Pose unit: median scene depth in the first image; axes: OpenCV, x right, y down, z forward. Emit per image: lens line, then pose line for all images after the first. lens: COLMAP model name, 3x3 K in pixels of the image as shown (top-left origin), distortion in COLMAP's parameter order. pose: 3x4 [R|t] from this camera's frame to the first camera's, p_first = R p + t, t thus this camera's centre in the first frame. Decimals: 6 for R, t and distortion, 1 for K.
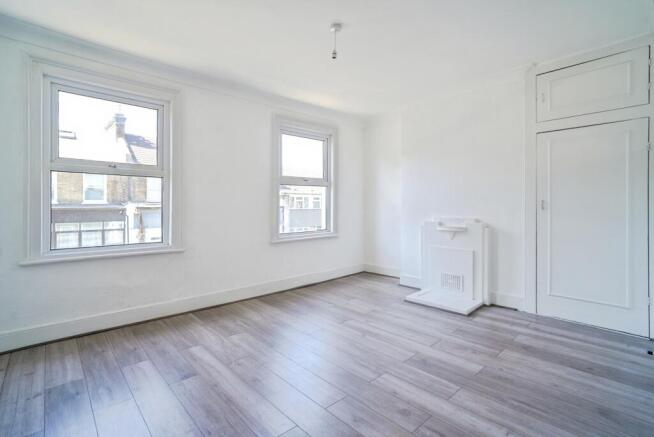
lens RADIAL K [[315.4, 0, 326.7], [0, 315.4, 203.3], [0, 0, 1]] dist [-0.002030, -0.000145]
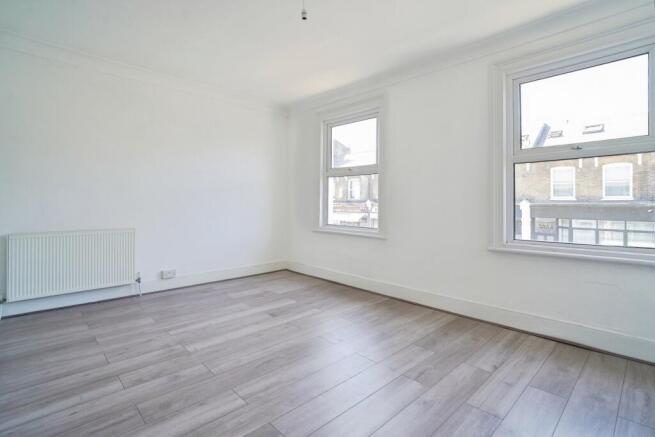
lens RADIAL K [[315.9, 0, 327.2], [0, 315.9, 203.3], [0, 0, 1]] dist [-0.002030, -0.000145]
pose [[0.031470, 0.007031, -0.999480, 0.539956], [0.000665, 0.999975, 0.007055, 0.015456], [0.999504, -0.000886, 0.031465, 0.645294]]
